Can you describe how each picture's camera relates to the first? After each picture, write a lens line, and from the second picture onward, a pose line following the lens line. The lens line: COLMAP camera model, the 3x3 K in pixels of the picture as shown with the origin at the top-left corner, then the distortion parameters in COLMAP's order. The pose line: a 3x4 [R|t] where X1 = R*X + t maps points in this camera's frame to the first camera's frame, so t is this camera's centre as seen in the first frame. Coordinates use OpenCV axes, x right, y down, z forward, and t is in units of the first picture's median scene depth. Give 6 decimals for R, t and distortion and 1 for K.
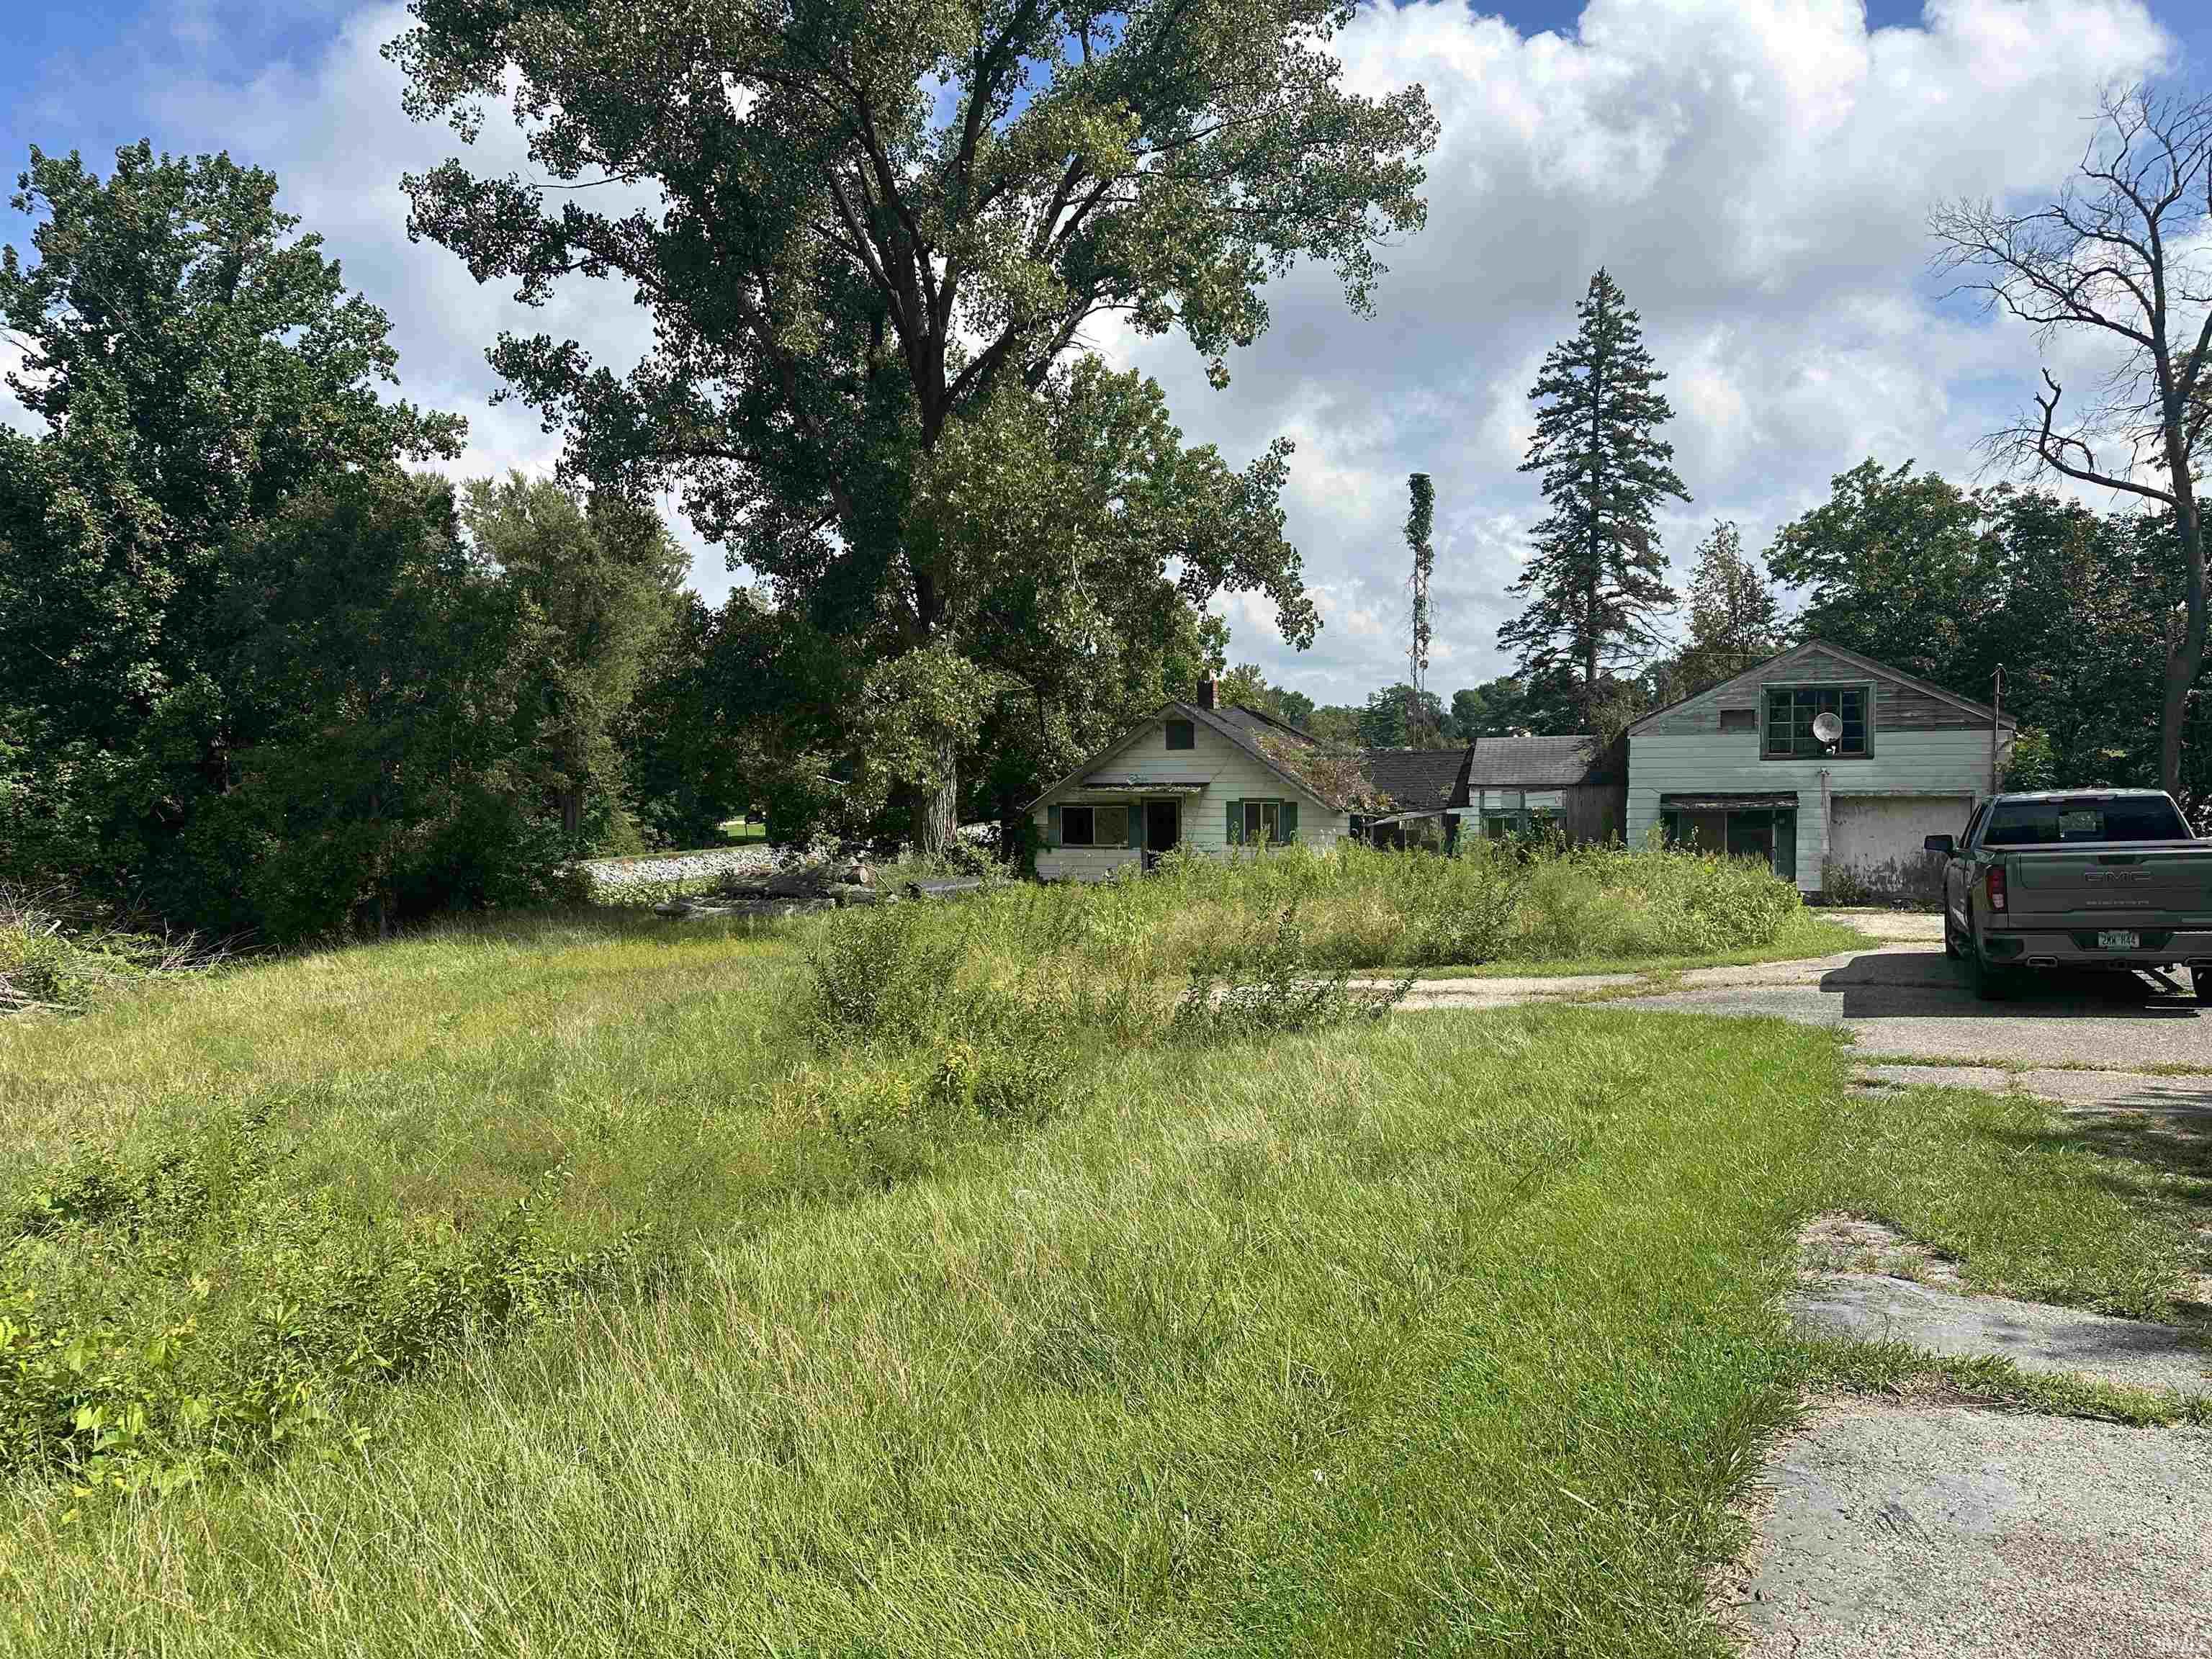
lens RADIAL K [[1546.8, 0, 1087.6], [0, 1546.8, 841.6], [0, 0, 1]] dist [0.057421, -0.084484]
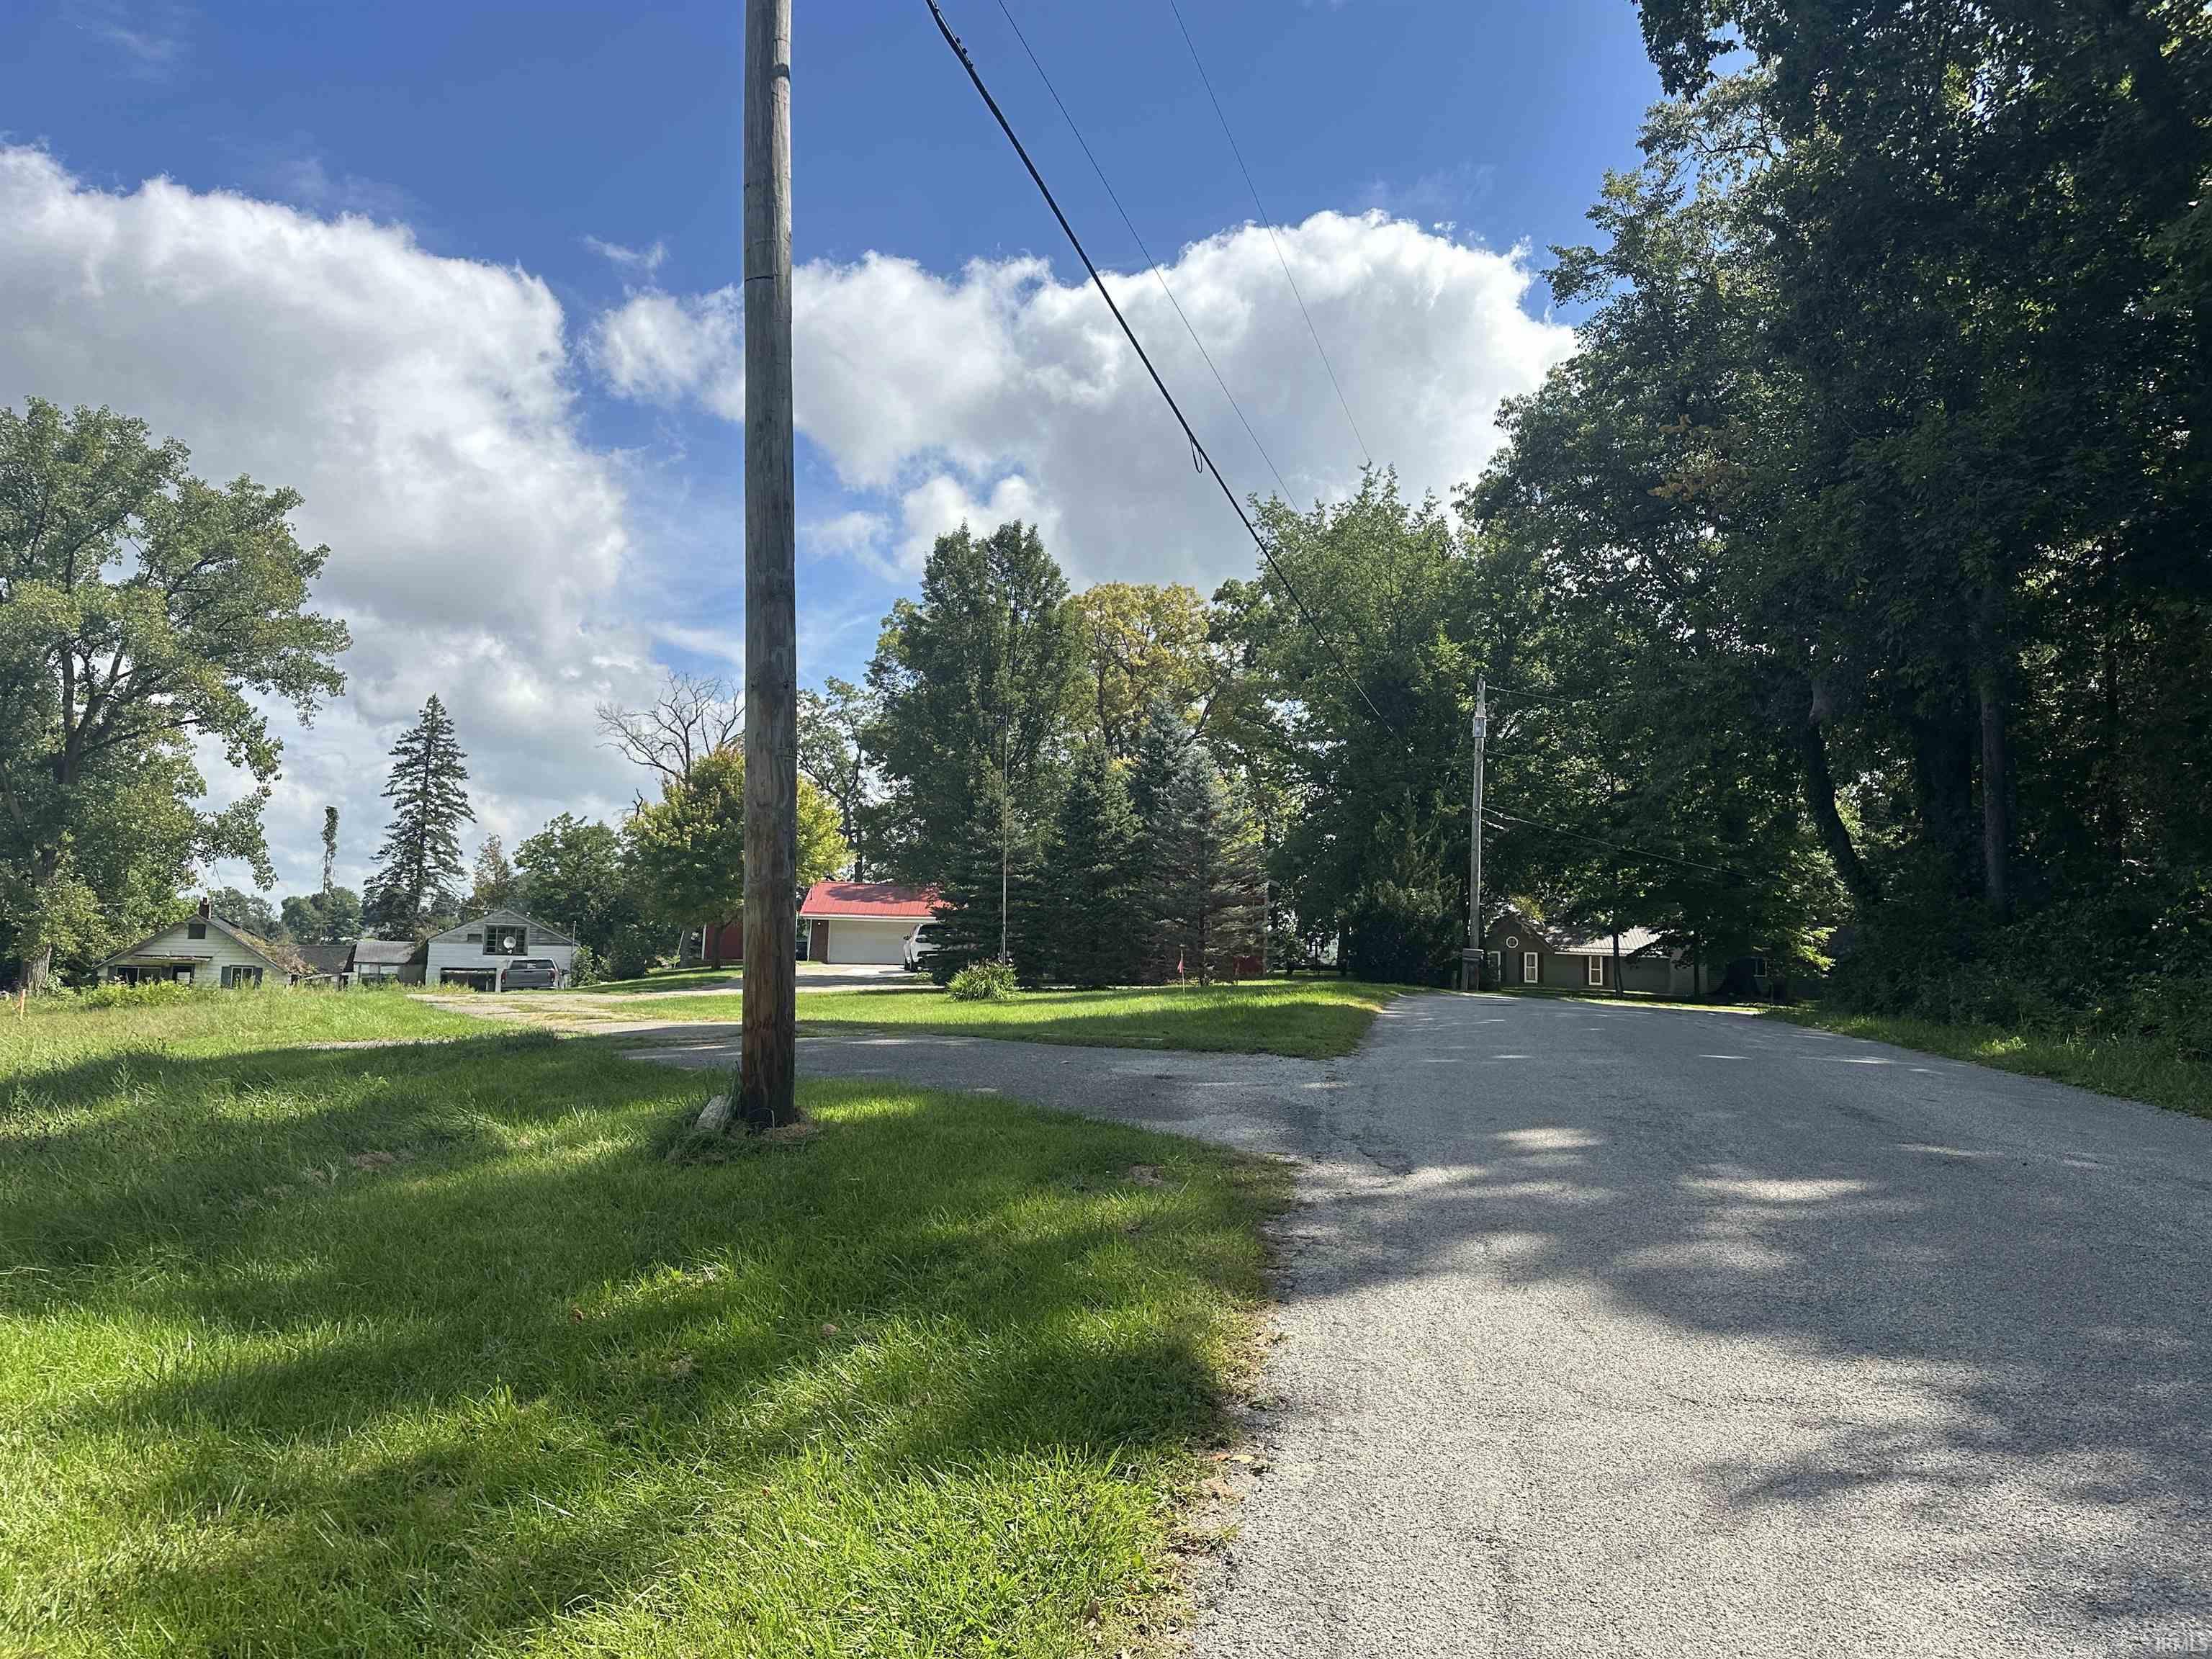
lens RADIAL K [[1546.8, 0, 1147.3], [0, 1546.8, 847.1], [0, 0, 1]] dist [0.057421, -0.084484]
pose [[0.732490, 0.086309, 0.675285, -0.320433], [0.005654, 0.991126, -0.132809, 0.075232], [-0.680754, 0.101099, 0.725502, -1.011522]]
